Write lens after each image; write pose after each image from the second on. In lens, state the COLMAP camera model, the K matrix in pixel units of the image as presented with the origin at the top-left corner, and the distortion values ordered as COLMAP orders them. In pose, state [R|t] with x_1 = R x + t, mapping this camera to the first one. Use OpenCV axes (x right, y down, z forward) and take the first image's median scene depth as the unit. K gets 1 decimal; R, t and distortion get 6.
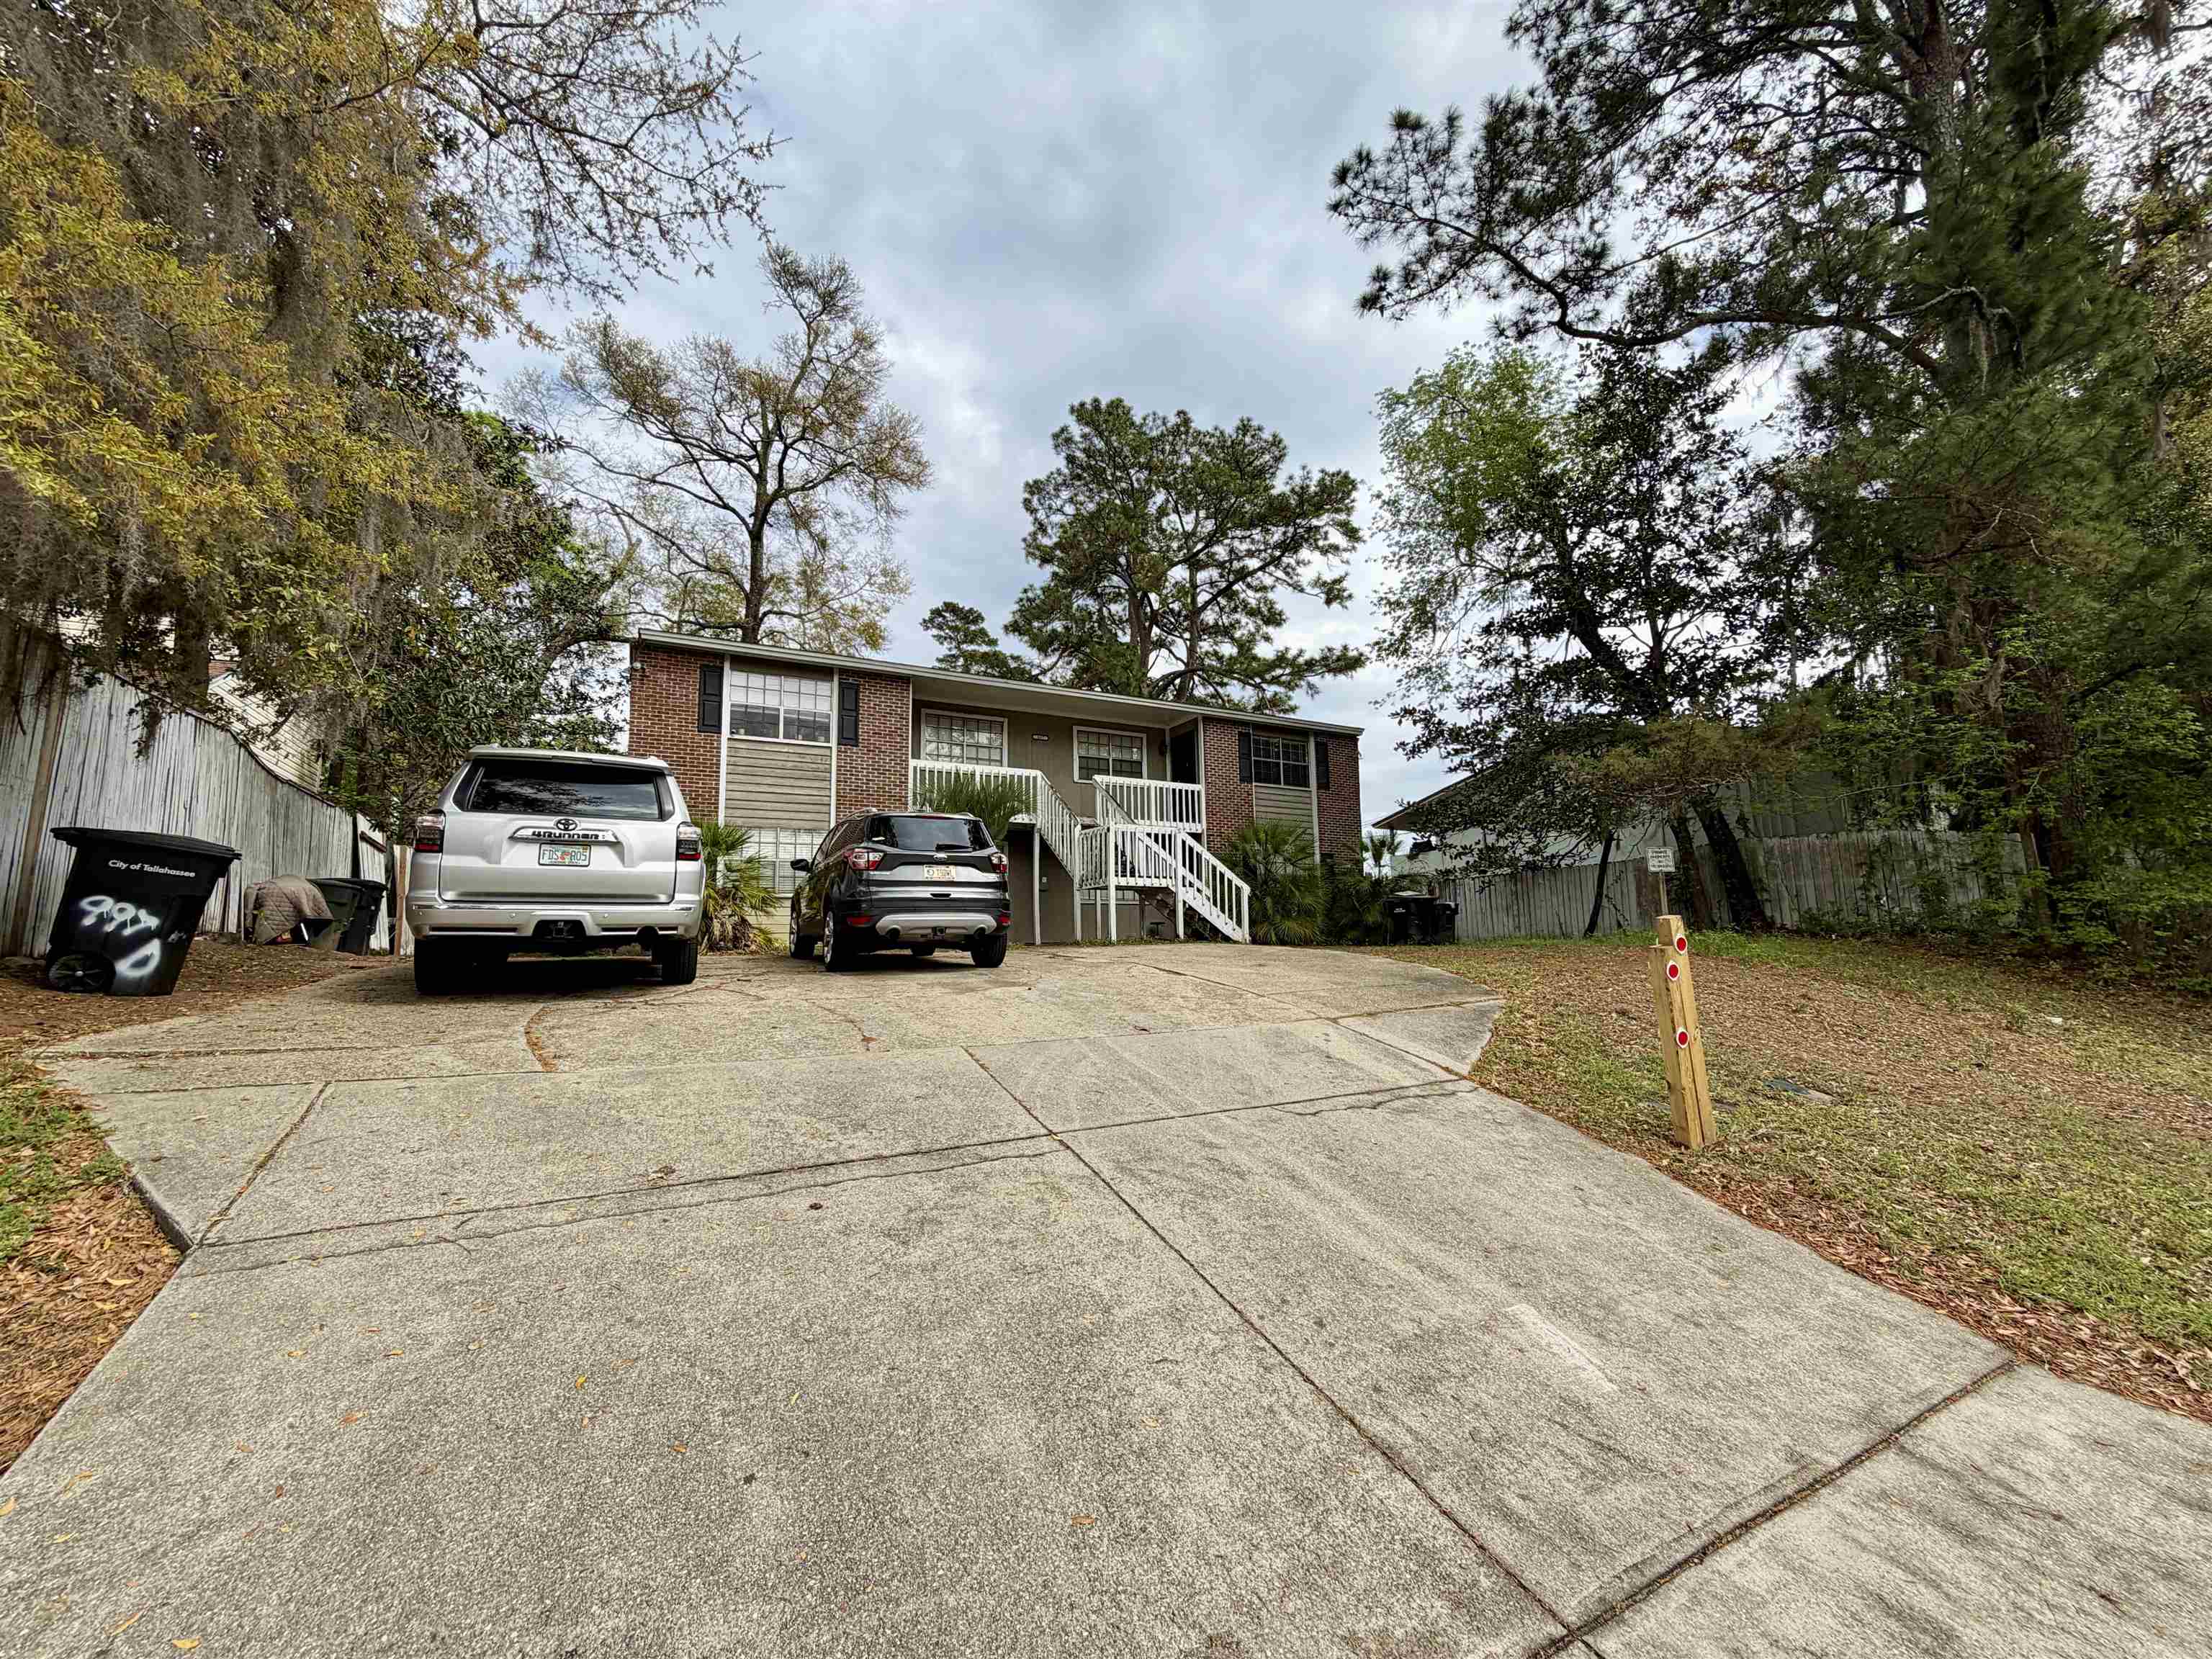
lens RADIAL K [[880.5, 0, 1103.3], [0, 880.5, 830.2], [0, 0, 1]] dist [0.001264, -0.000293]
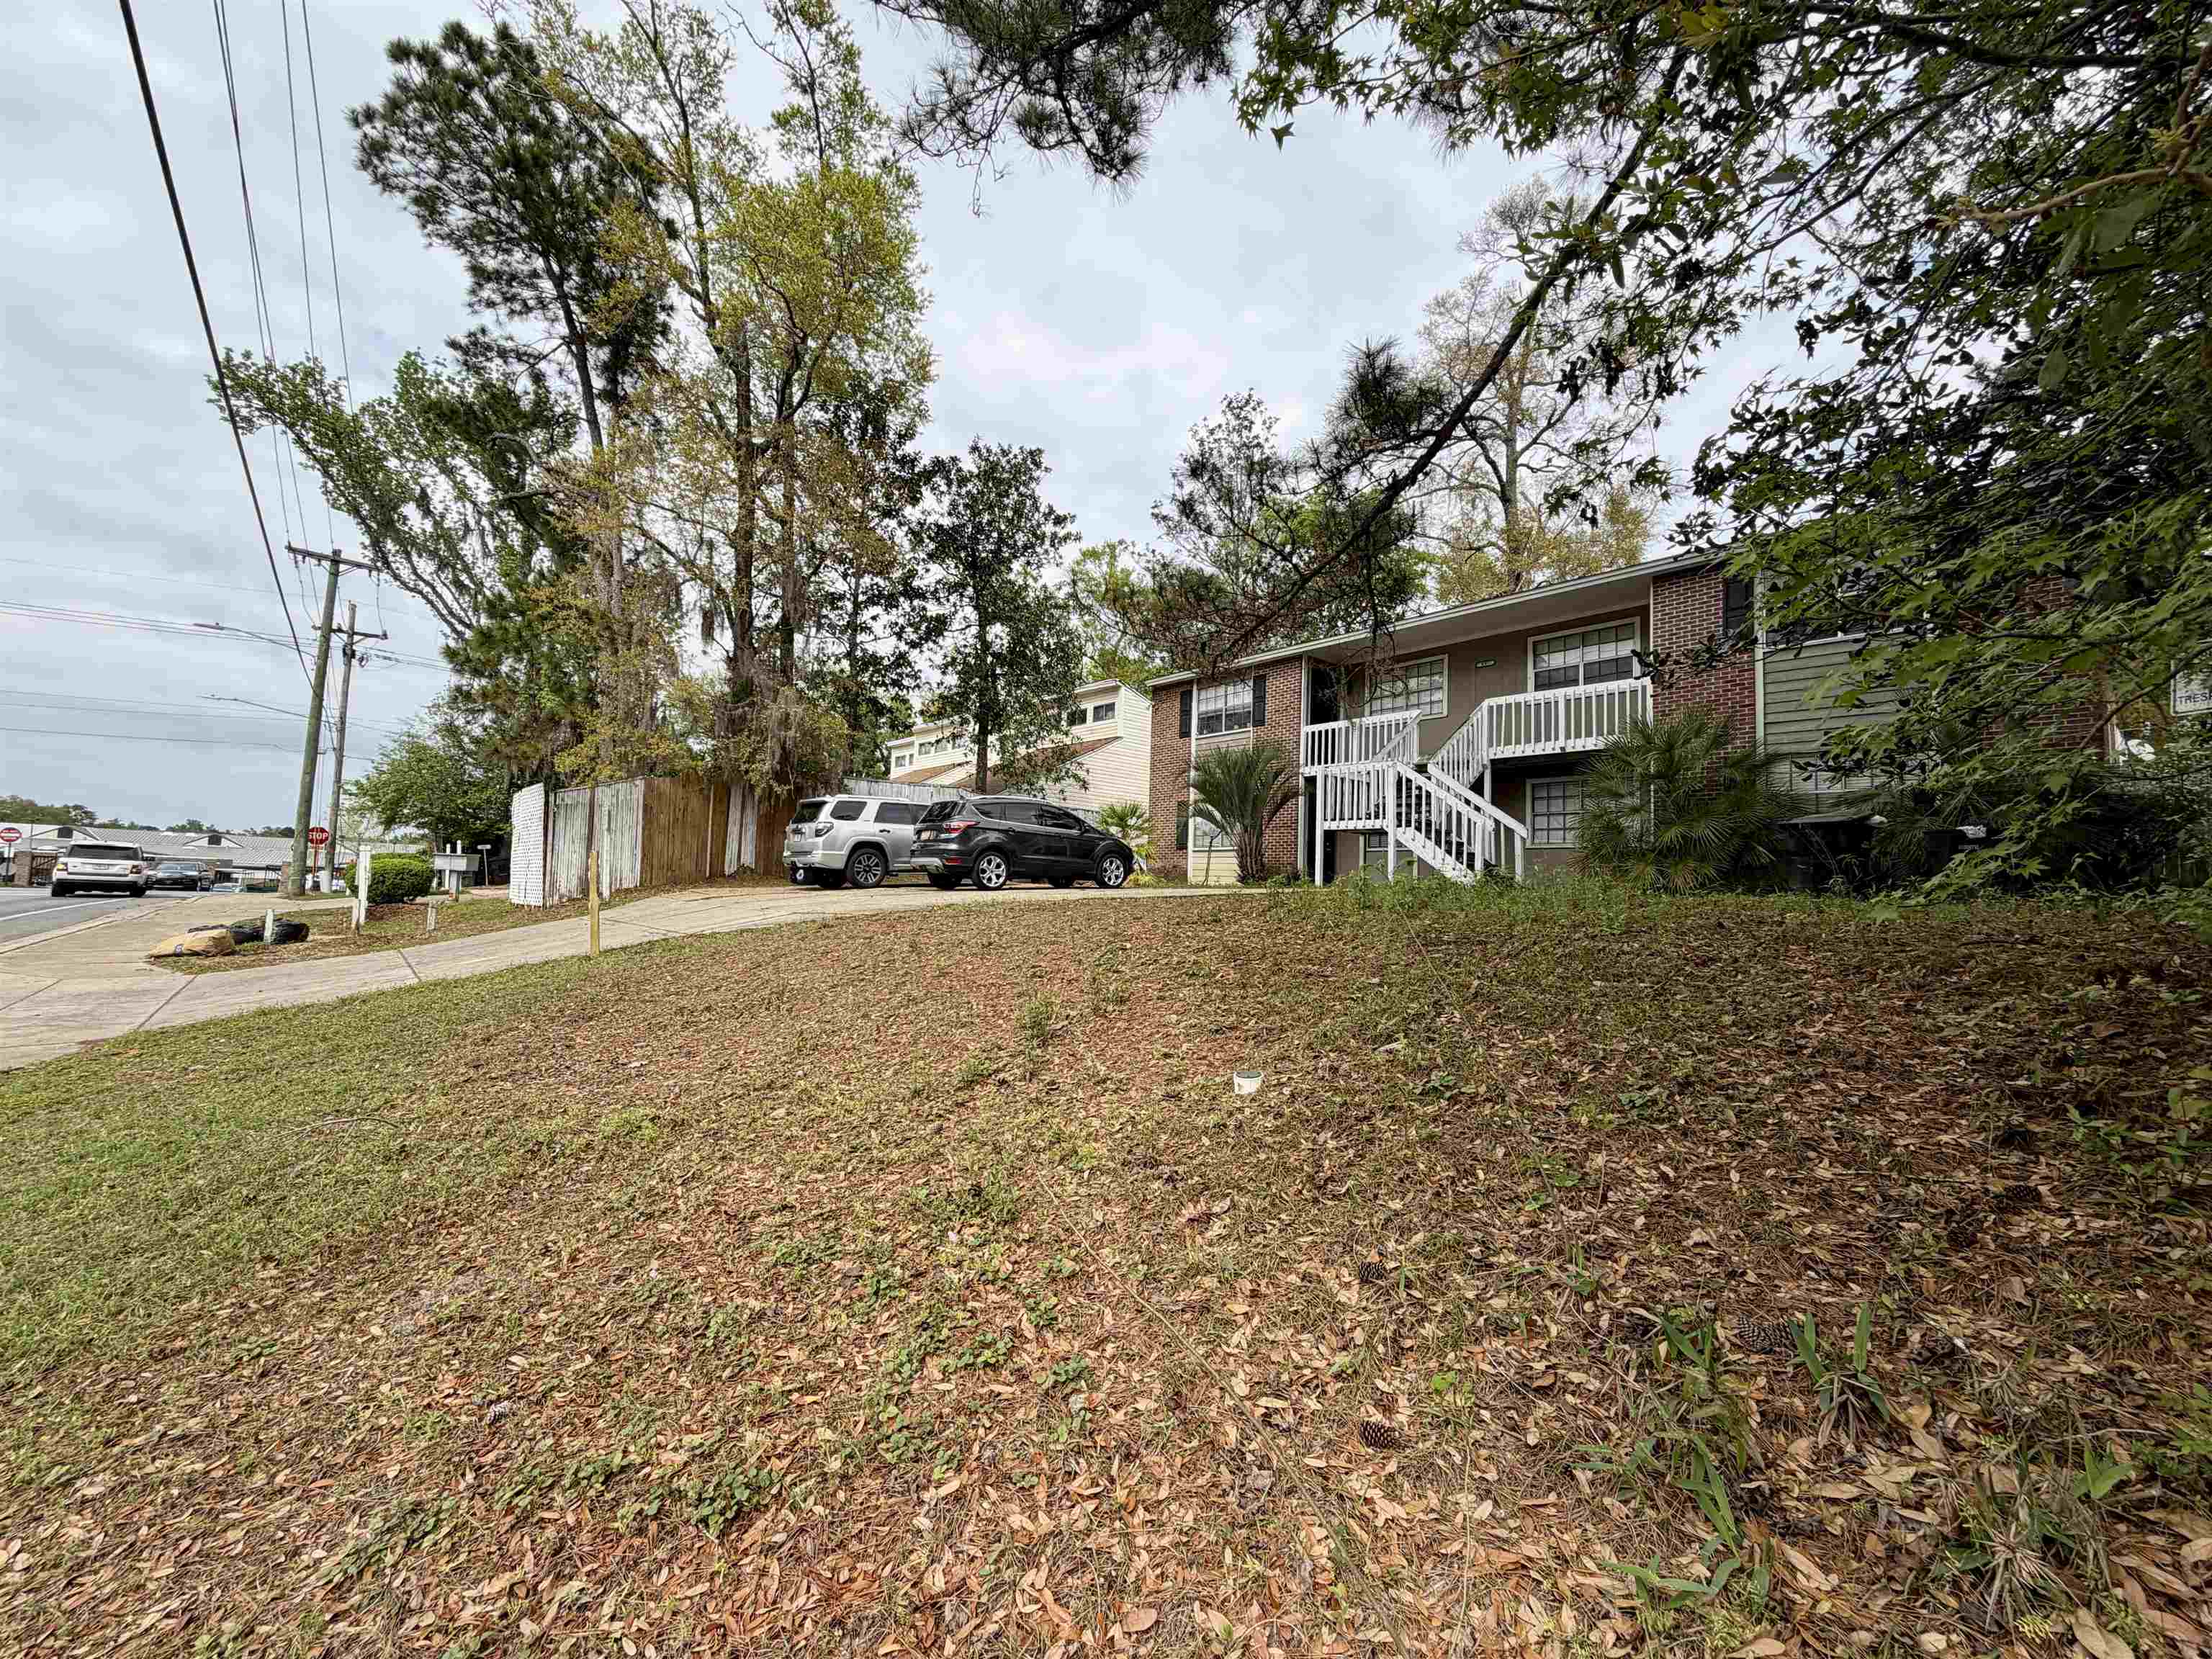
lens RADIAL K [[880.5, 0, 1103.3], [0, 880.5, 830.2], [0, 0, 1]] dist [0.001264, -0.000293]
pose [[0.215504, -0.044430, -0.975492, 0.756797], [0.091261, 0.995509, -0.025181, 0.053421], [0.972229, -0.083598, 0.218591, 0.438922]]
